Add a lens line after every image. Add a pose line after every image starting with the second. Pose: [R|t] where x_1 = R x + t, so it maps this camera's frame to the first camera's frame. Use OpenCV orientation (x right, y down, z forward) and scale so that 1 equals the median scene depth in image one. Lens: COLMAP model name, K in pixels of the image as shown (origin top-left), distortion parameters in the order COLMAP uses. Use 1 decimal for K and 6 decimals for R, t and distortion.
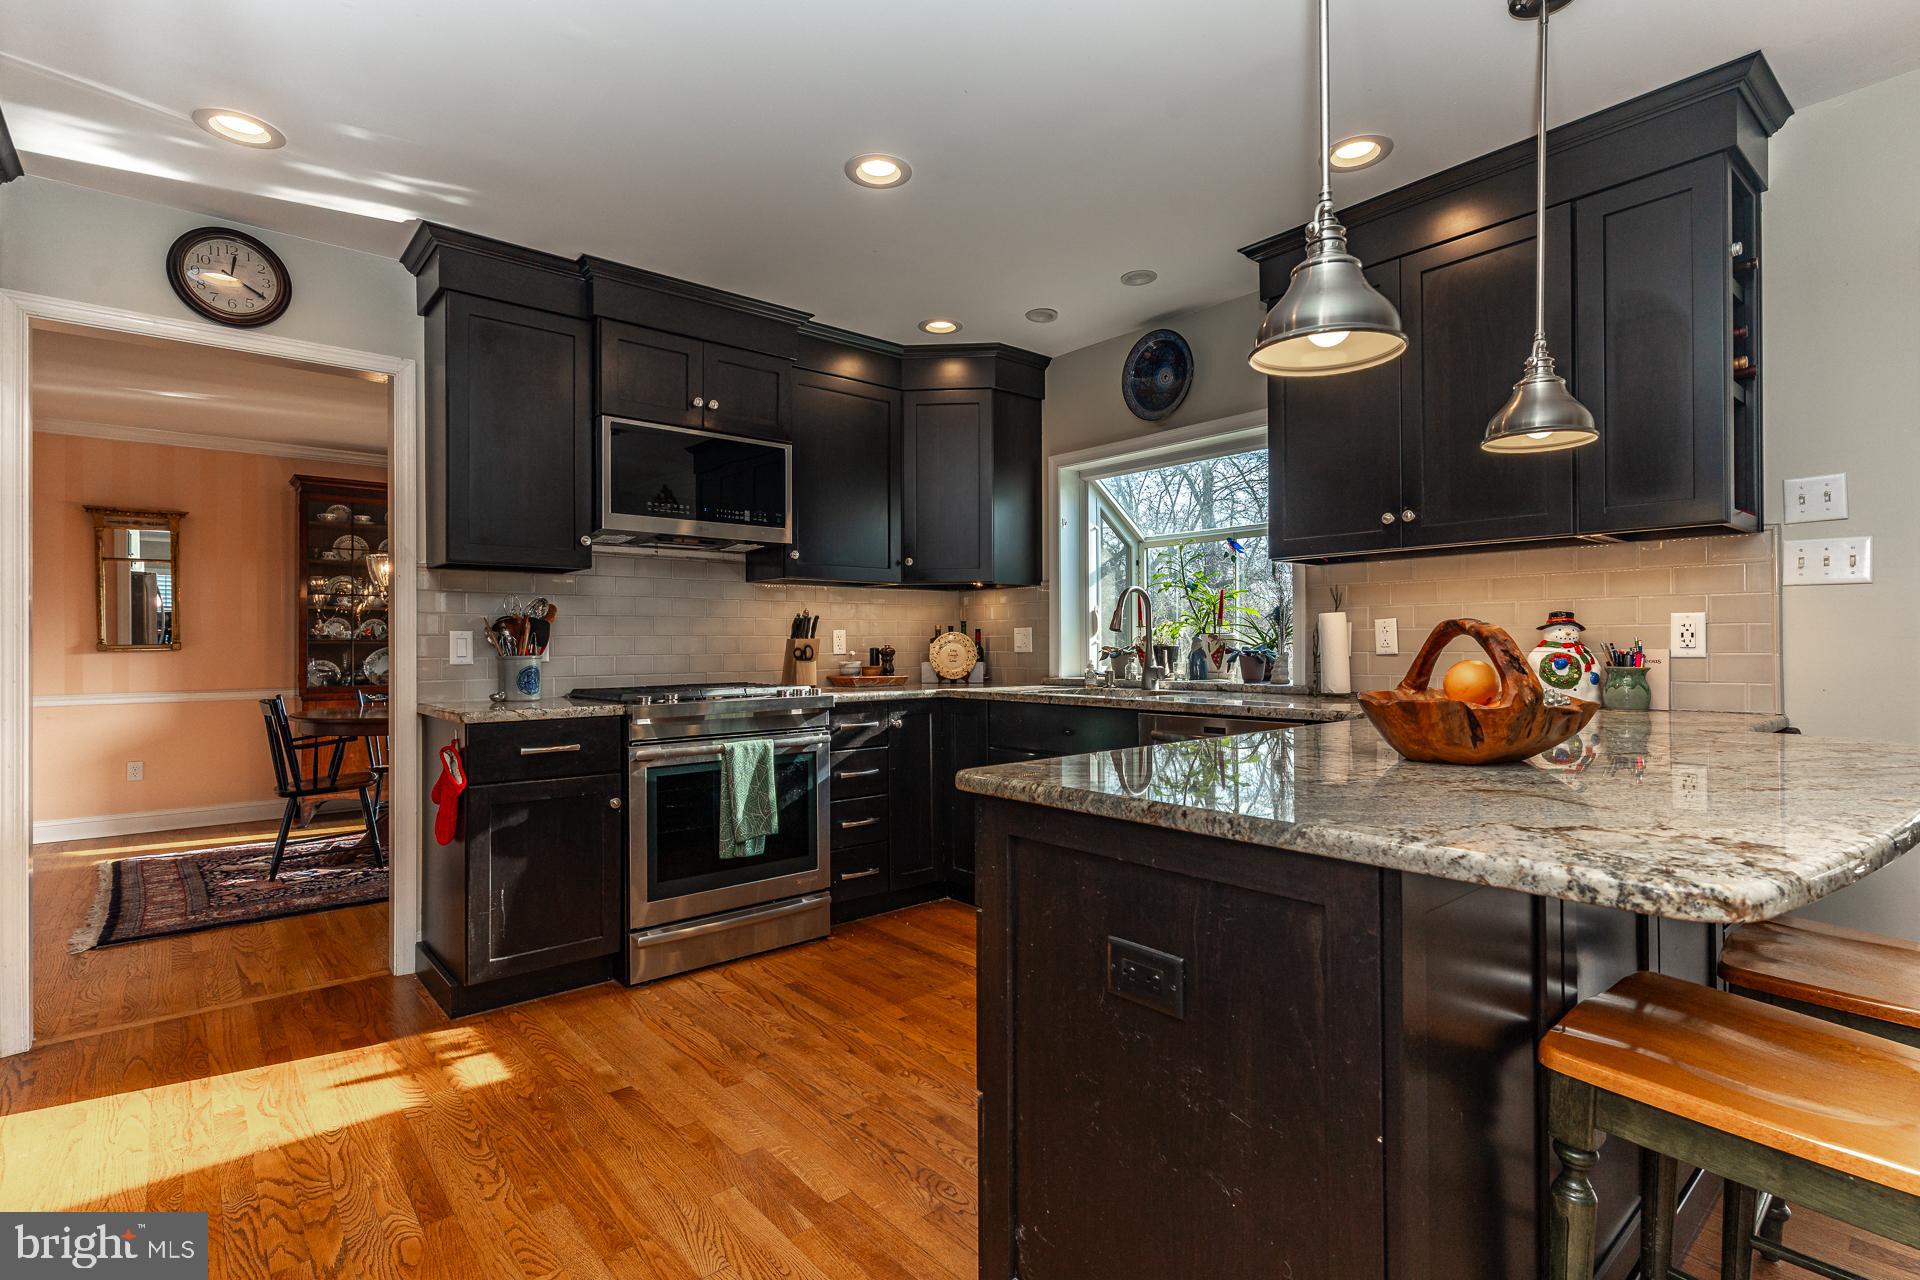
lens RADIAL K [[923.0, 0, 956.9], [0, 923.0, 641.6], [0, 0, 1]] dist [0.000831, -0.002218]
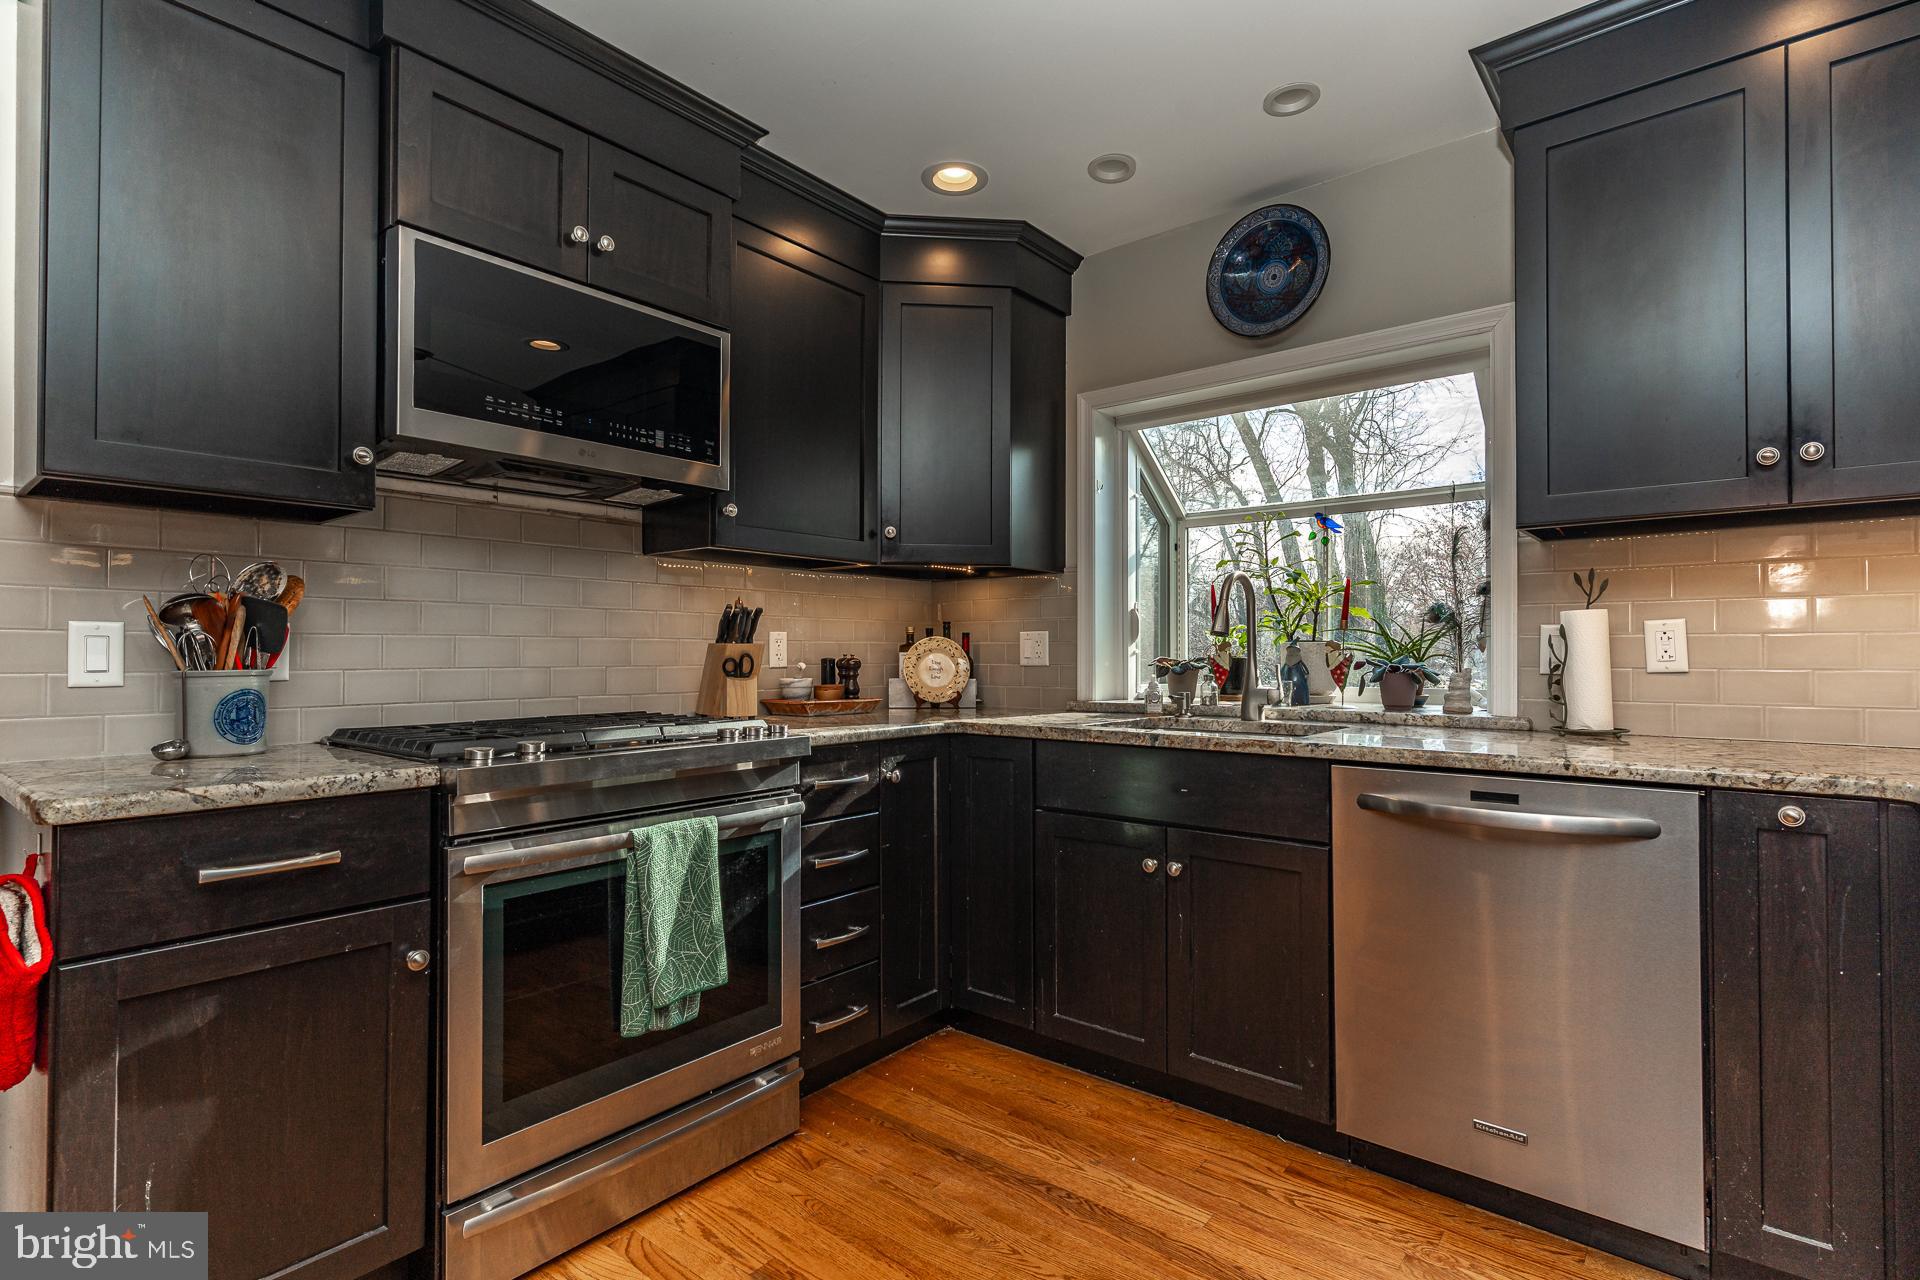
lens RADIAL K [[923.0, 0, 961.2], [0, 923.0, 647.5], [0, 0, 1]] dist [0.000831, -0.002218]
pose [[0.983861, 0.007532, 0.178778, -0.140076], [-0.006449, 0.999957, -0.006640, 0.003205], [-0.178821, 0.005380, 0.983867, 0.371951]]
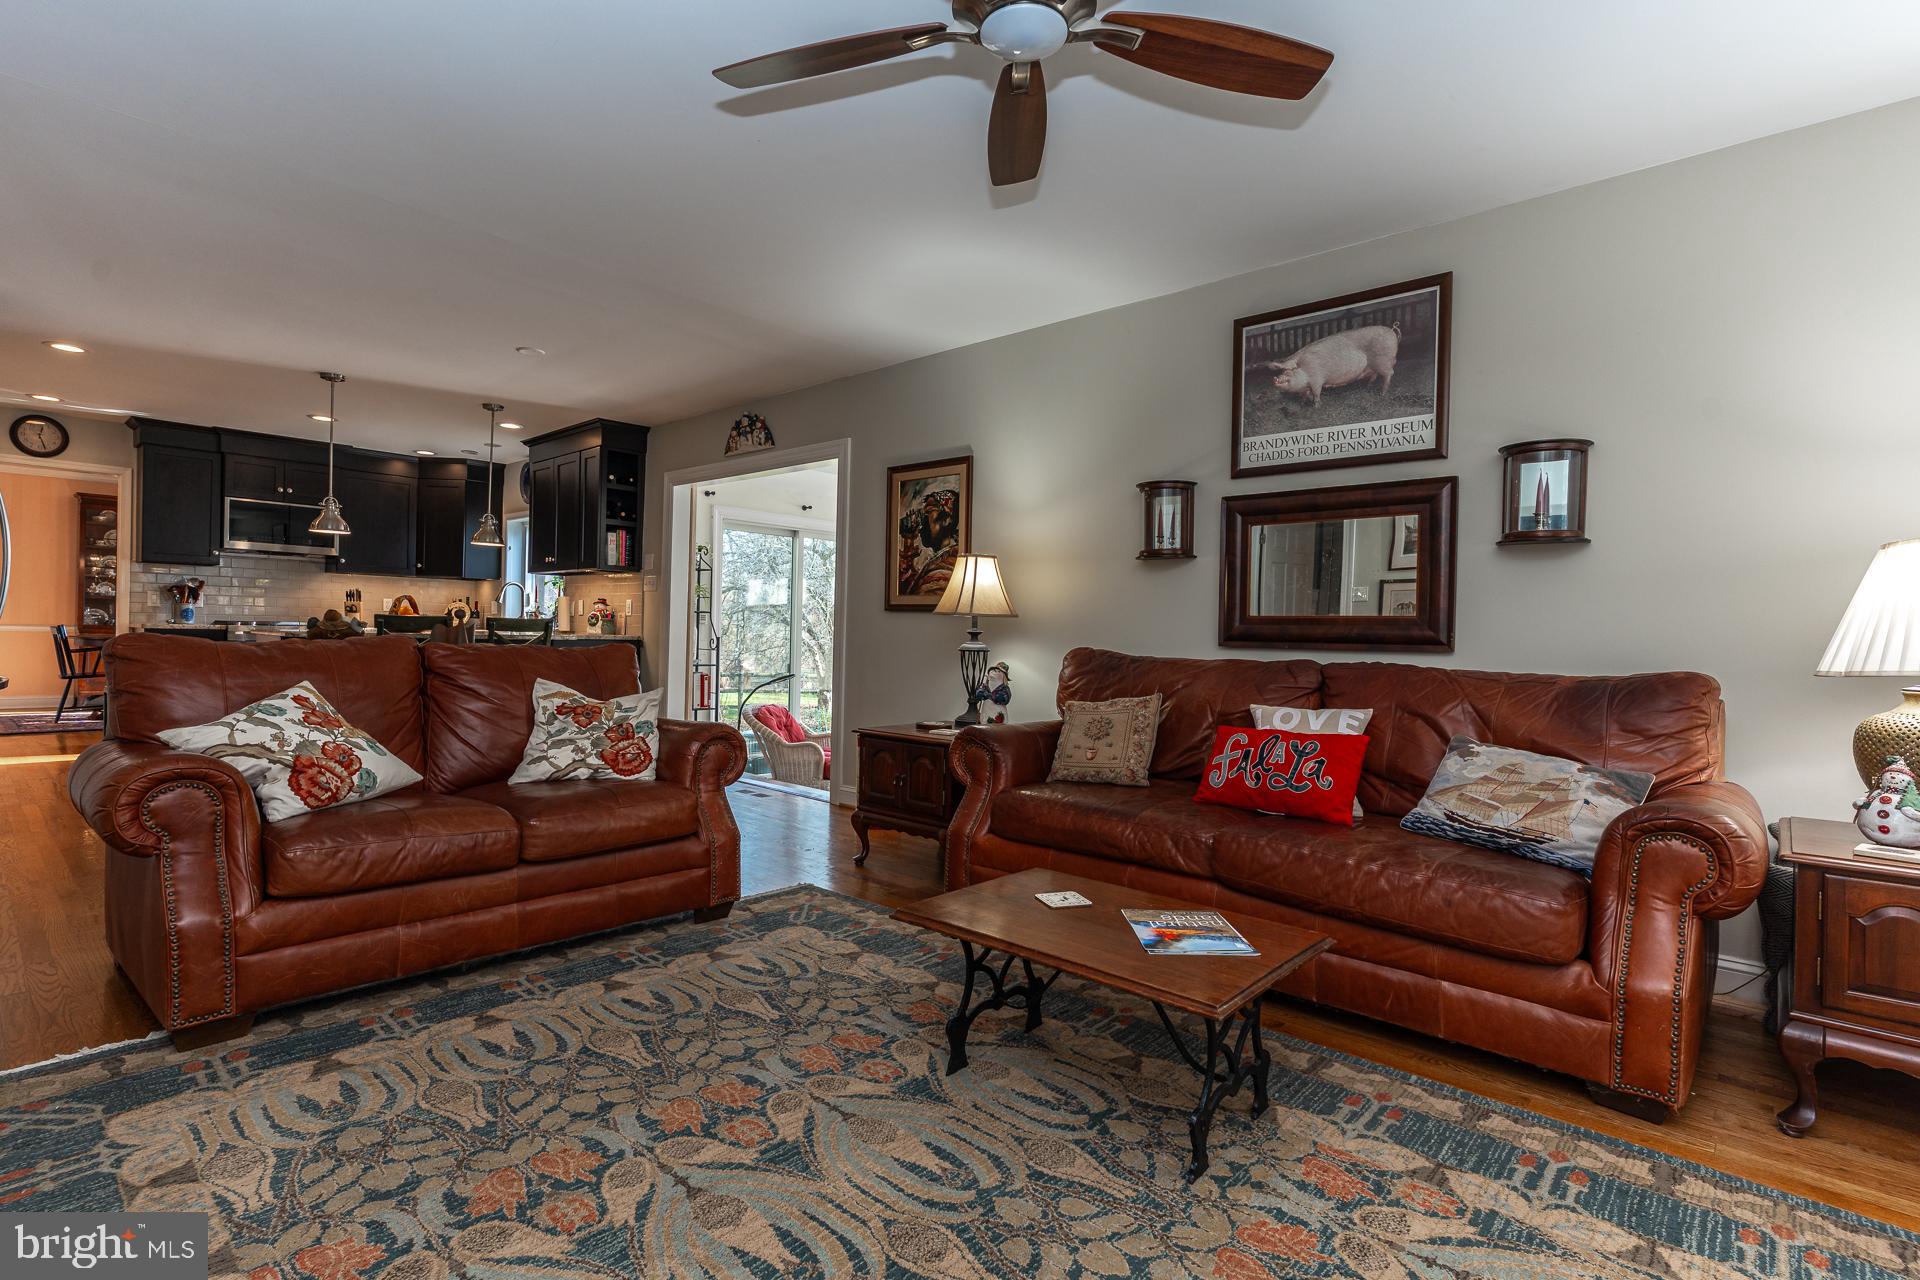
lens RADIAL K [[923.0, 0, 996.3], [0, 923.0, 645.1], [0, 0, 1]] dist [0.000831, -0.002218]
pose [[0.988087, 0.027242, 0.151468, 1.035336], [-0.029691, 0.999462, 0.013930, 0.025237], [-0.151007, -0.018261, 0.988364, -1.372131]]
